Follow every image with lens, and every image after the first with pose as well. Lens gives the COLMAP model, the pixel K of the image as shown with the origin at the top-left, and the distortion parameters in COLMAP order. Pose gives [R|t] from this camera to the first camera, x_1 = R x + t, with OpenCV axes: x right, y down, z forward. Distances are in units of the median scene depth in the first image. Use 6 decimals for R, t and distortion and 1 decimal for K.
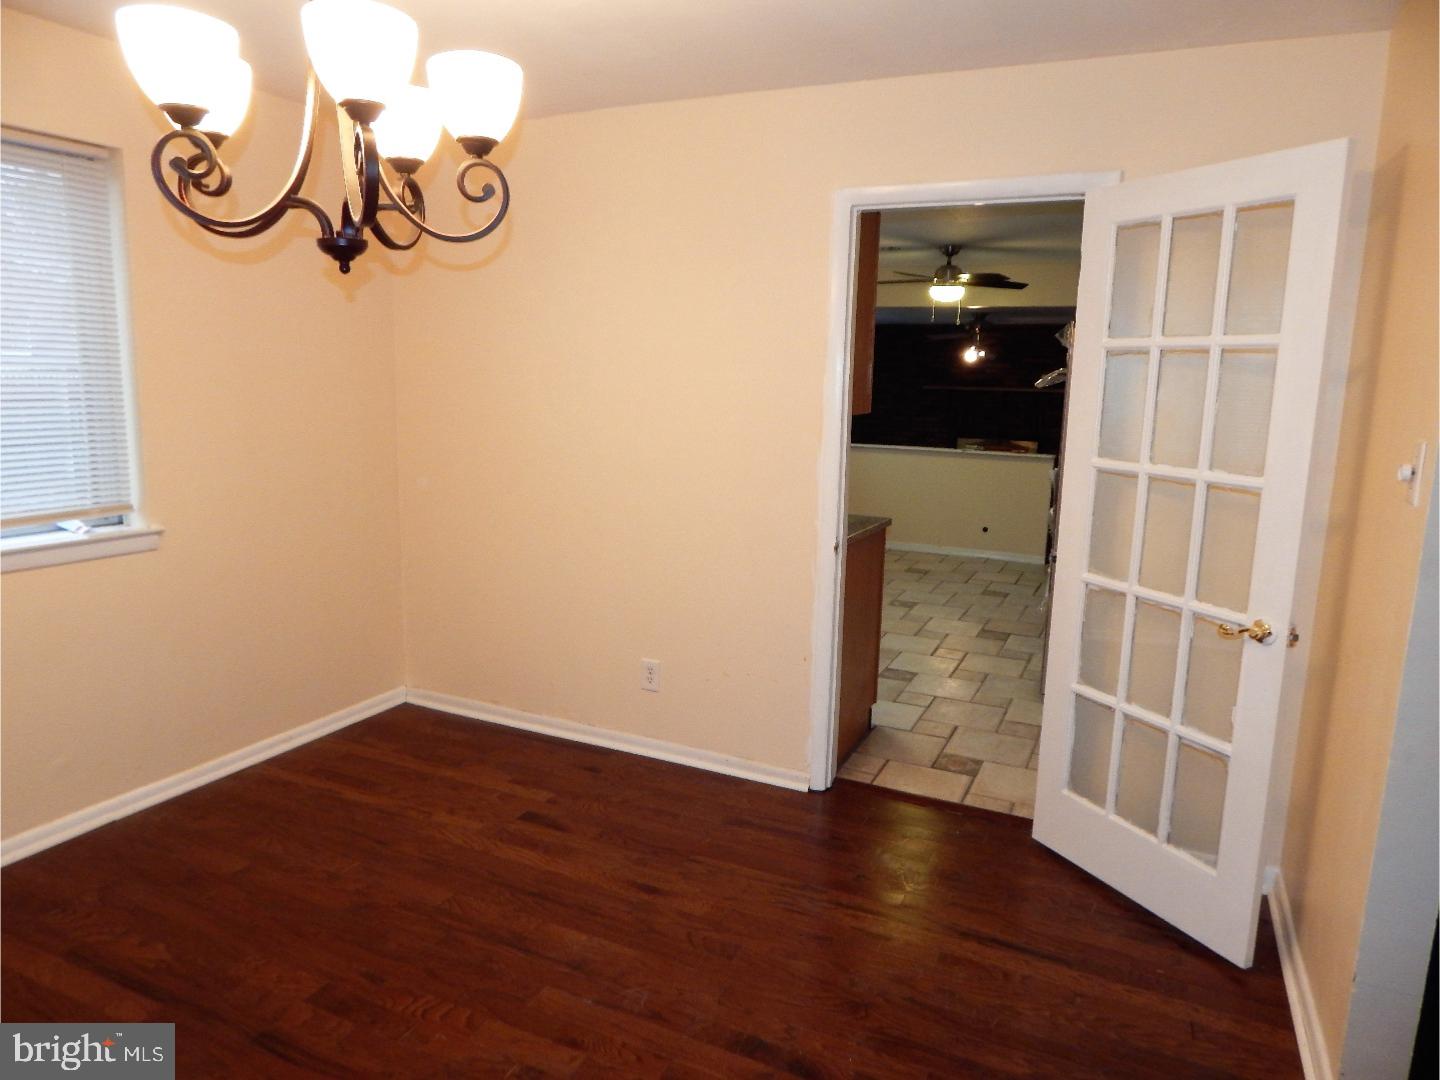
lens RADIAL K [[936.6, 0, 719.4], [0, 936.6, 539.6], [0, 0, 1]] dist [0.000877, -0.006988]
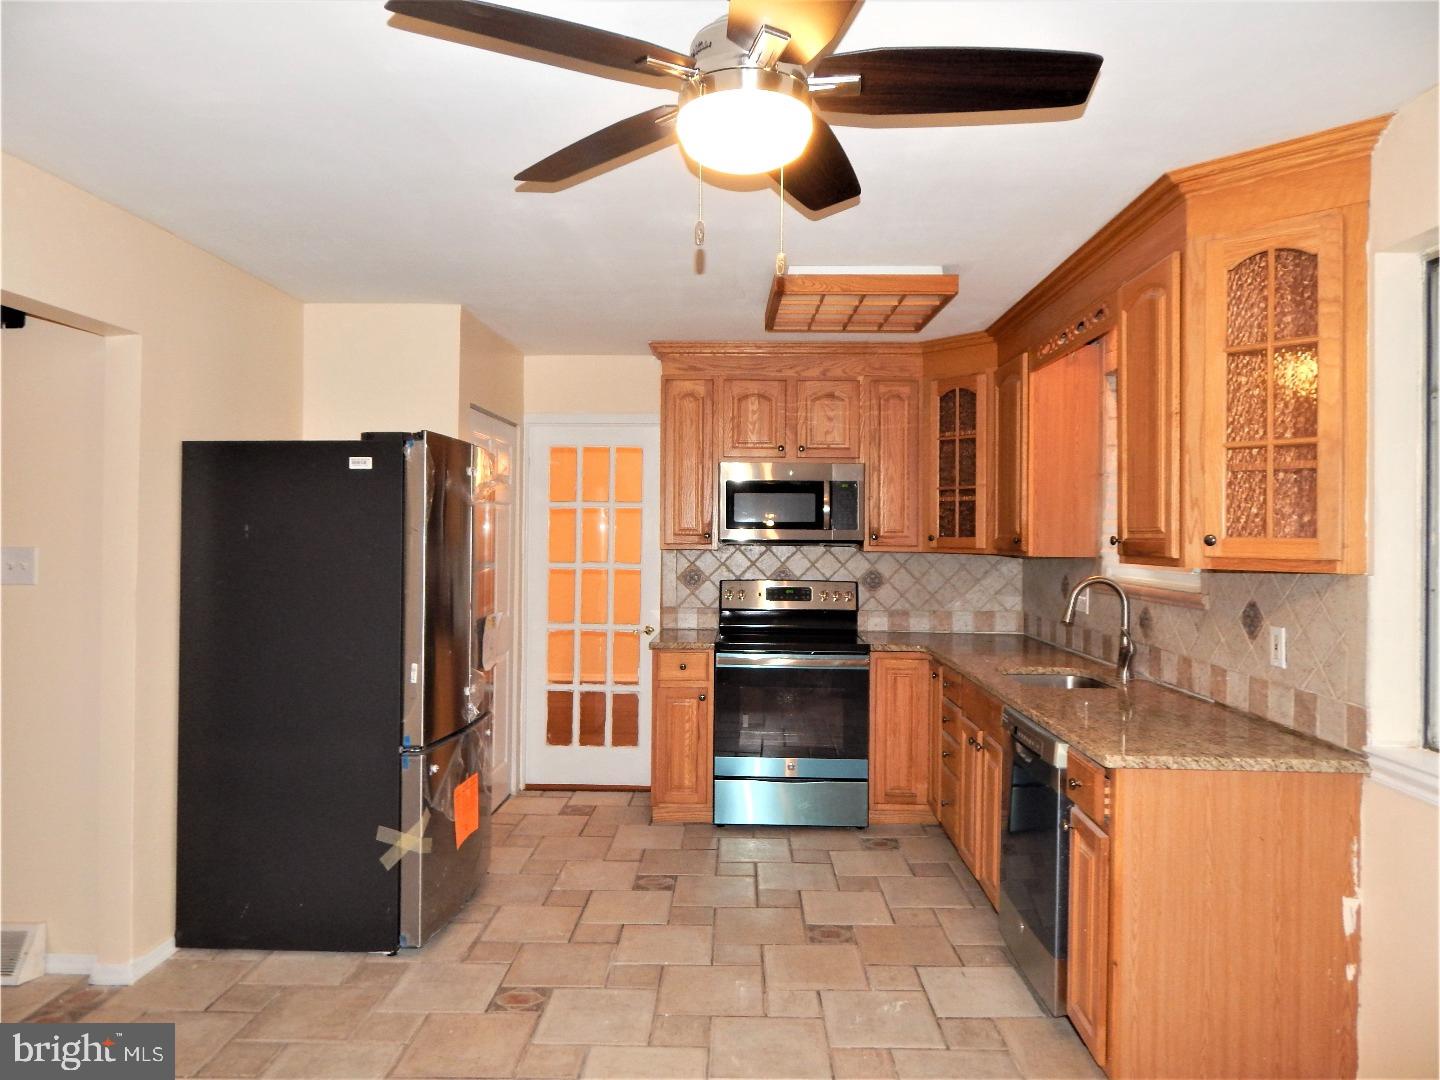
lens RADIAL K [[936.6, 0, 728.6], [0, 936.6, 529.8], [0, 0, 1]] dist [0.000877, -0.006988]
pose [[-0.911869, -0.029351, -0.409432, 0.577626], [-0.096459, 0.984832, 0.144229, -0.335869], [0.398988, 0.171012, -0.900868, 2.083267]]
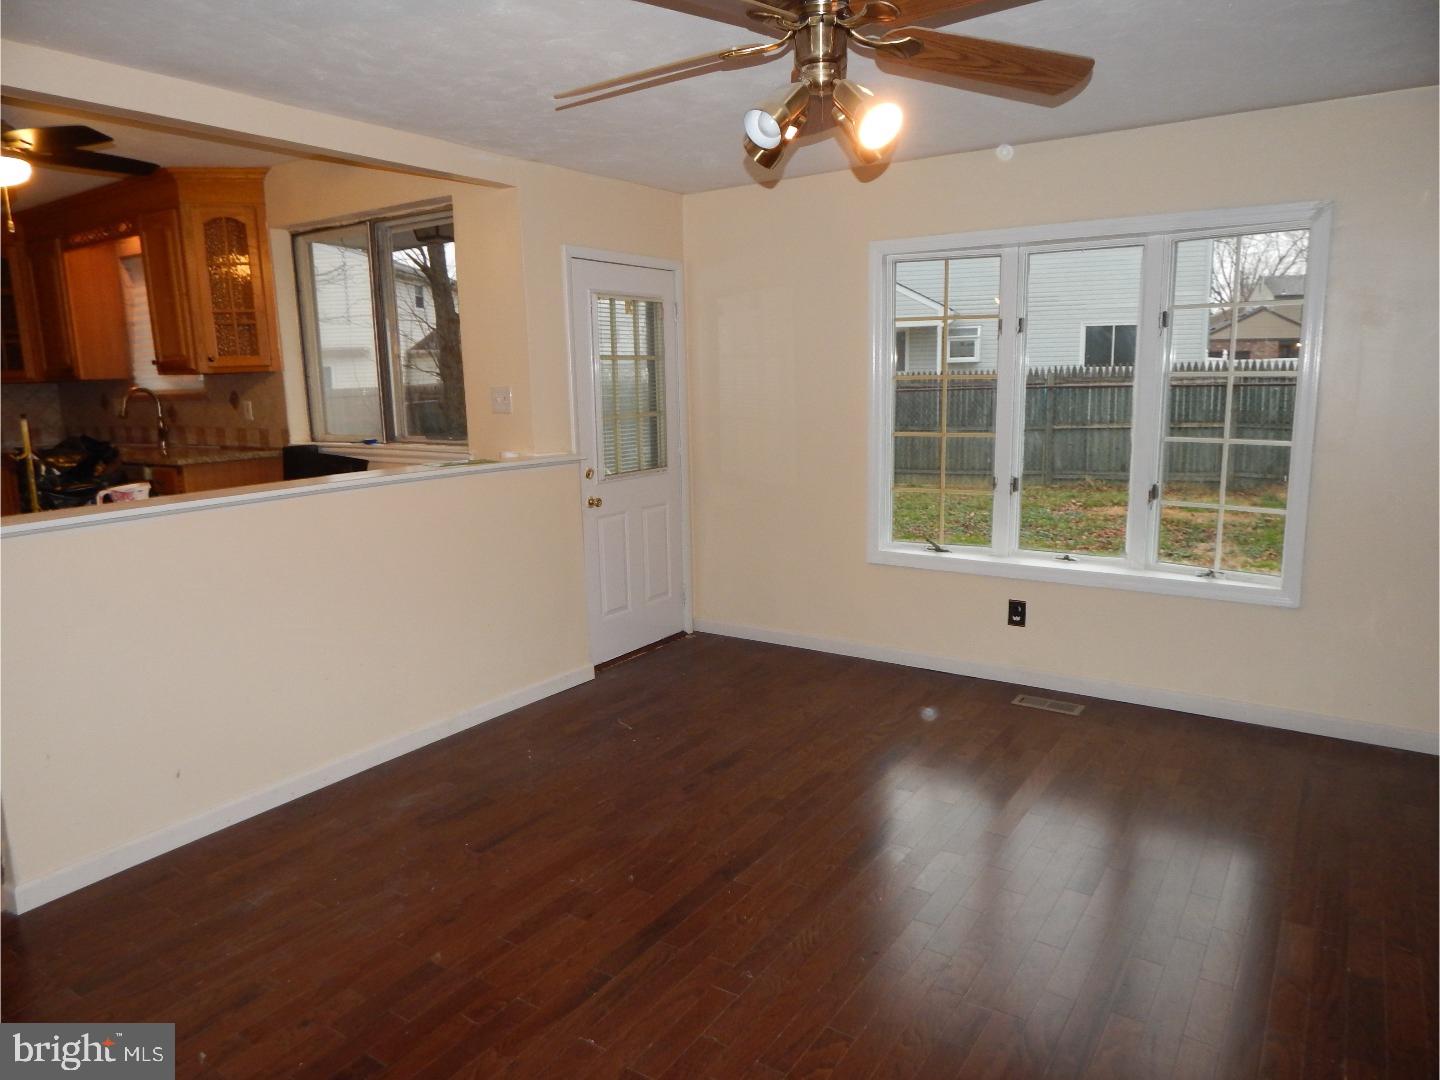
lens RADIAL K [[936.6, 0, 717.2], [0, 936.6, 514.9], [0, 0, 1]] dist [0.000877, -0.006988]
pose [[-0.141102, 0.136879, -0.980487, 1.238296], [-0.138422, 0.977939, 0.156443, -0.357859], [0.980270, 0.157796, -0.119042, 2.530592]]
